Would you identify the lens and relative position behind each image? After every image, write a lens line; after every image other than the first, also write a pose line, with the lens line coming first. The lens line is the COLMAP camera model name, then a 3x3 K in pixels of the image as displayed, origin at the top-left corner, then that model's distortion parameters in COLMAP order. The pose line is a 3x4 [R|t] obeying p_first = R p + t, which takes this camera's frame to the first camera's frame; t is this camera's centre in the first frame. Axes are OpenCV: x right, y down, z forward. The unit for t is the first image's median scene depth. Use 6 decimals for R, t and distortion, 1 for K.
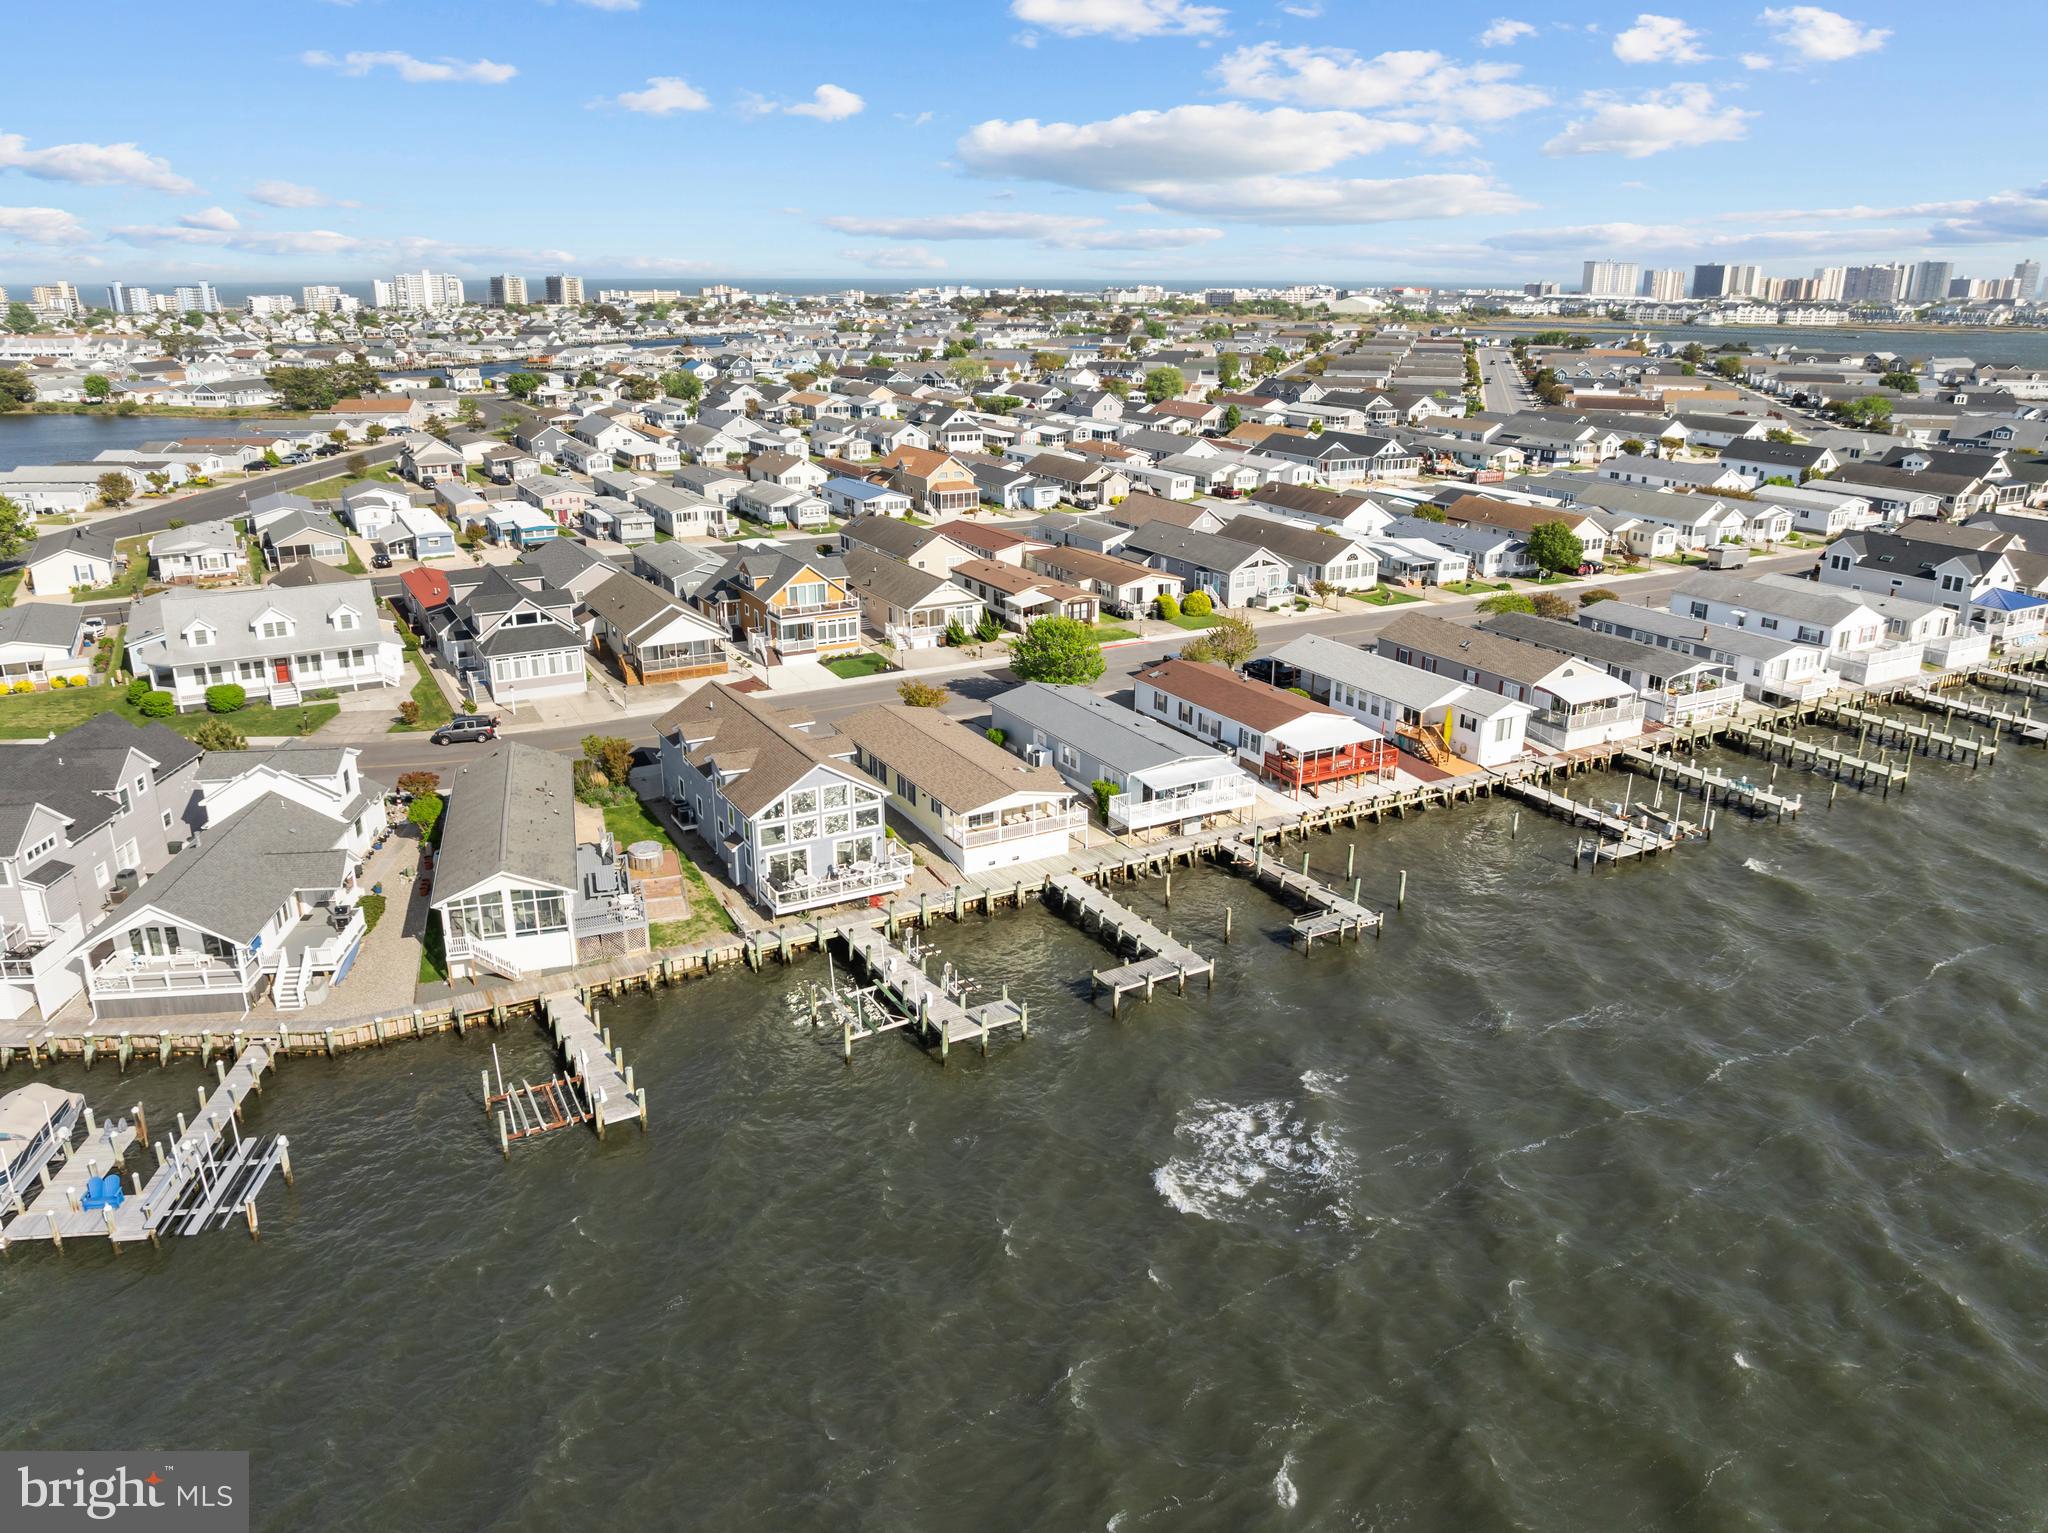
lens RADIAL K [[1433.0, 0, 1027.8], [0, 1433.0, 770.9], [0, 0, 1]] dist [-0.032678, -0.006872]
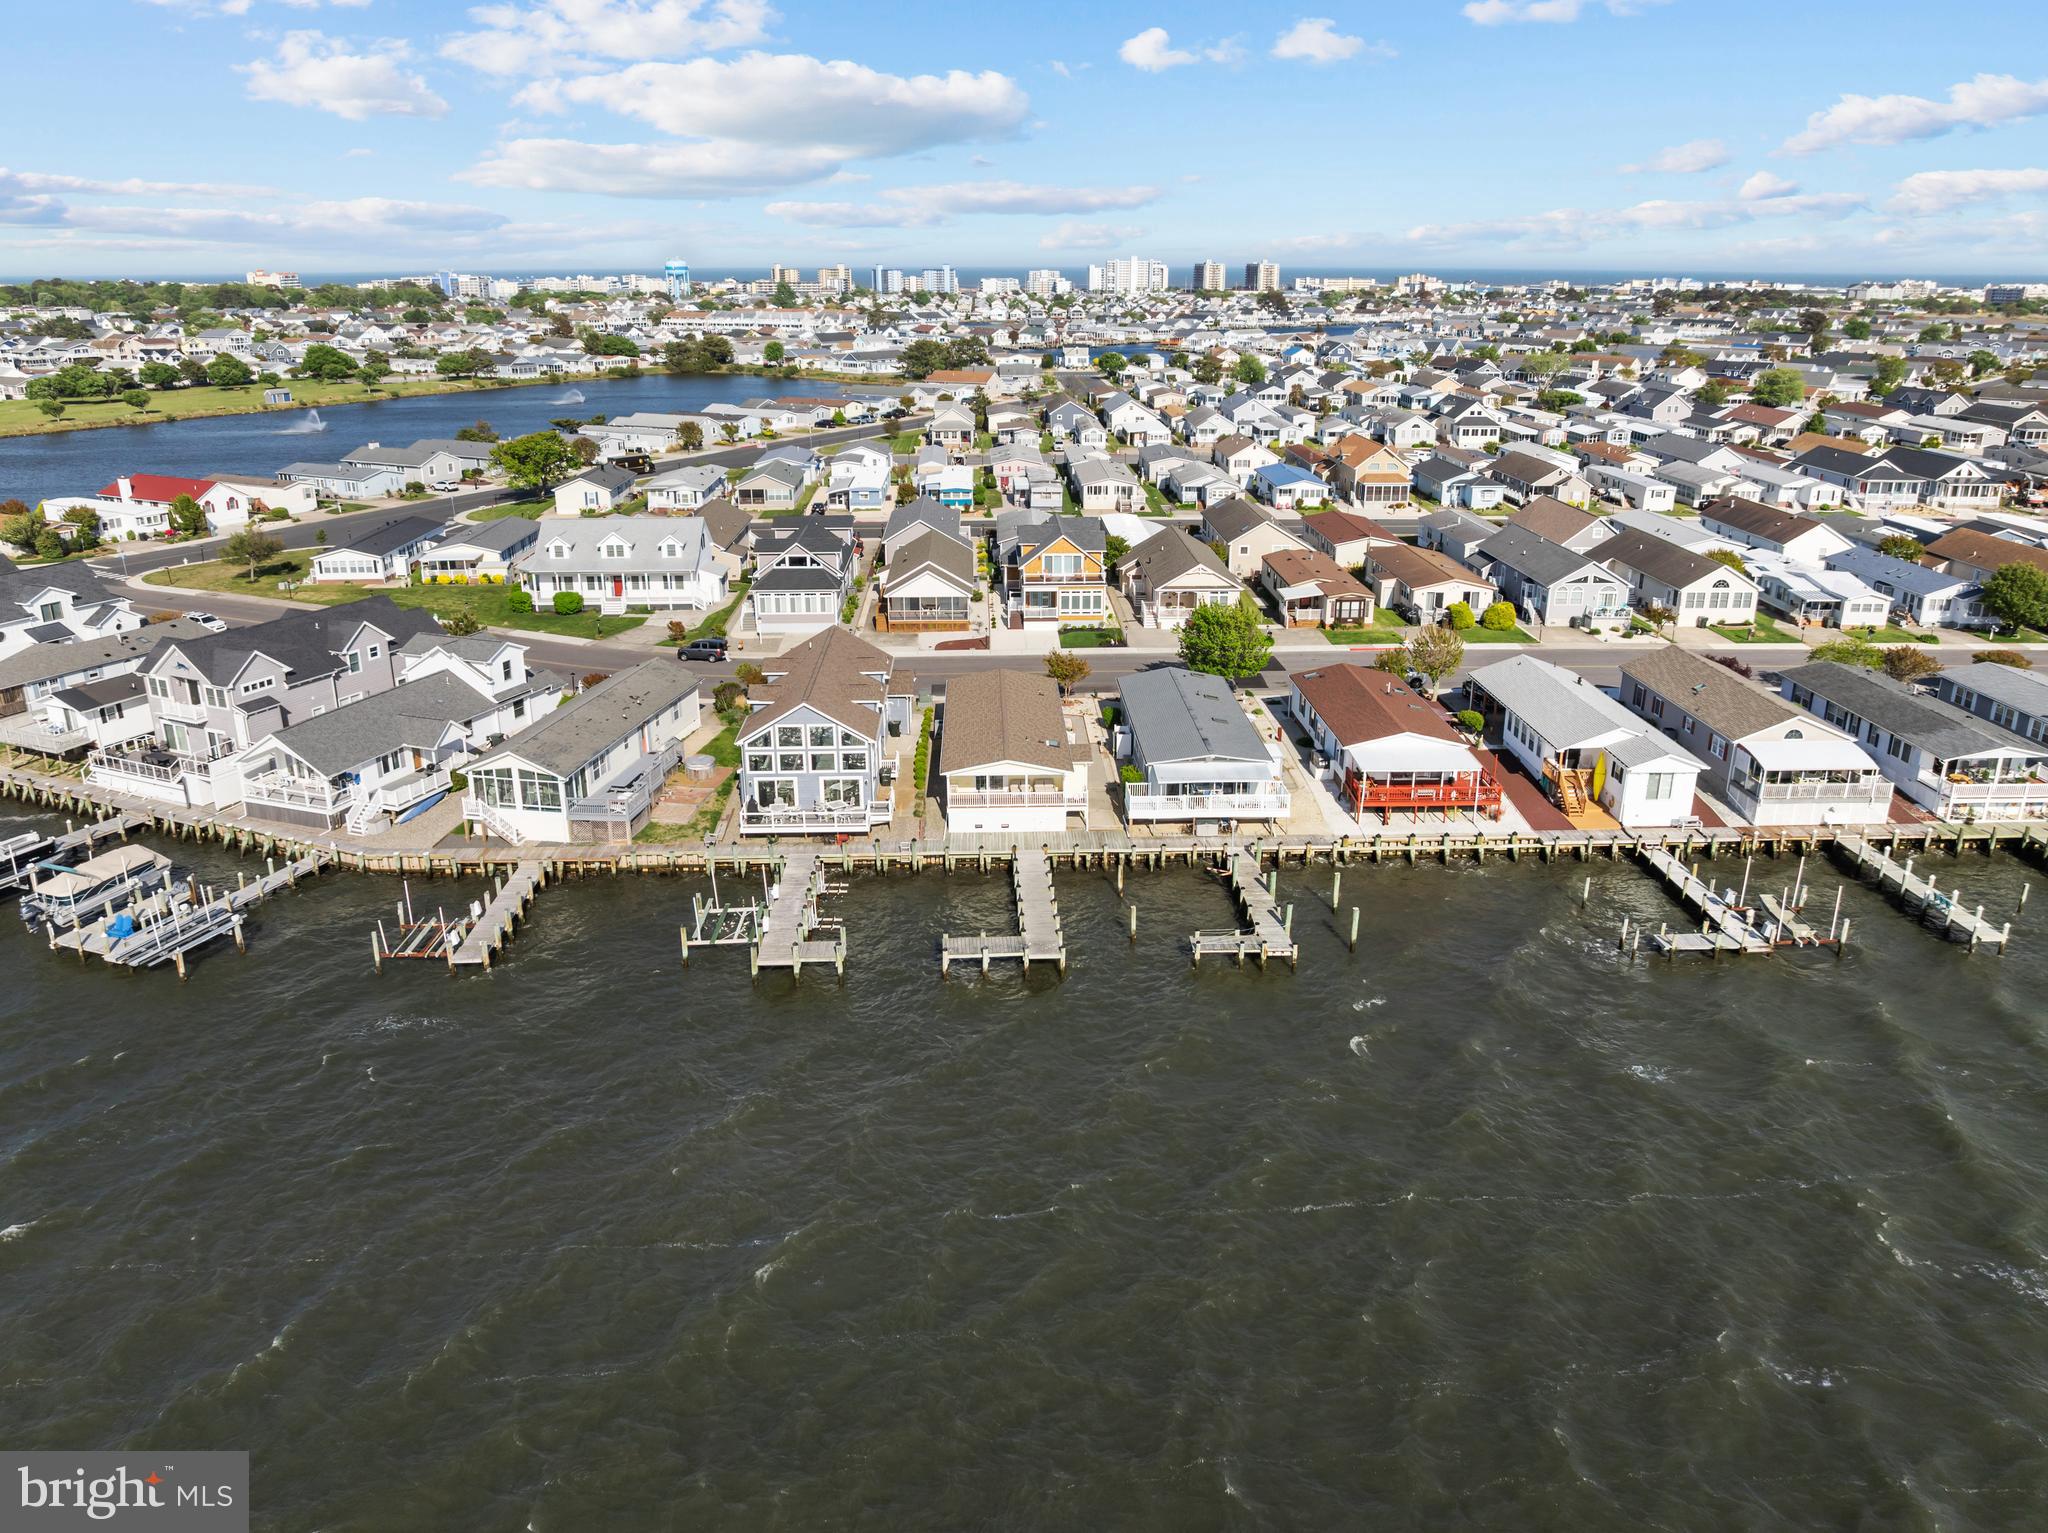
lens RADIAL K [[1451.9, 0, 1025.8], [0, 1451.9, 740.7], [0, 0, 1]] dist [-0.041538, -0.000592]
pose [[0.888744, 0.139326, -0.436717, 0.320310], [-0.146123, 0.989099, 0.018184, -0.014032], [0.434490, 0.047654, 0.899415, 0.059212]]
